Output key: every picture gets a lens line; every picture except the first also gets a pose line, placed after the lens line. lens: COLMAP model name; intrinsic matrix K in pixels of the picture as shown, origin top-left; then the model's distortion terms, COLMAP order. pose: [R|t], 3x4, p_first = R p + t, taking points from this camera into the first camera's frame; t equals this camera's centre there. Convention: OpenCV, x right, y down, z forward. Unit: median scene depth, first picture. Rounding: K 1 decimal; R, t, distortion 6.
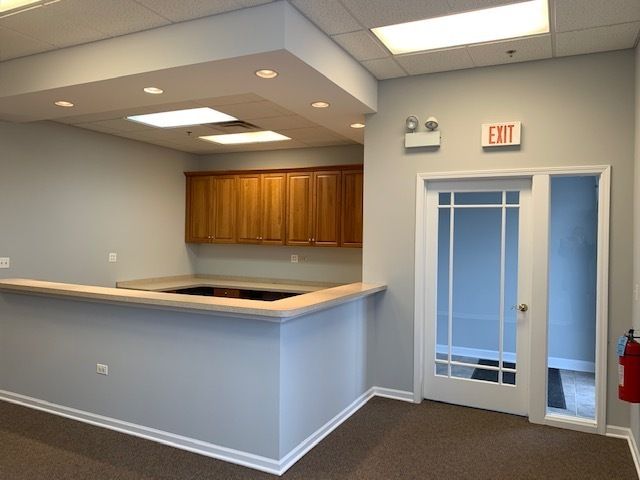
lens RADIAL K [[496.7, 0, 322.3], [0, 496.7, 240.1], [0, 0, 1]] dist [0.005367, -0.008015]
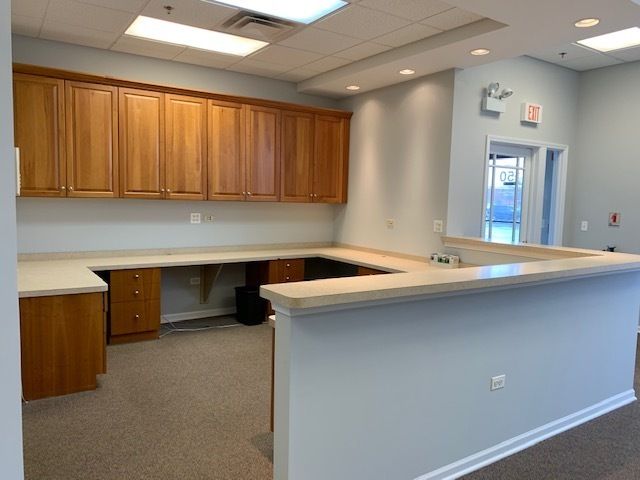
lens RADIAL K [[496.7, 0, 320.1], [0, 496.7, 239.5], [0, 0, 1]] dist [0.005367, -0.008015]
pose [[0.507426, -0.080936, 0.857886, -0.613847], [-0.010423, 0.994930, 0.100030, -0.006961], [-0.861632, -0.059699, 0.504010, 0.479870]]
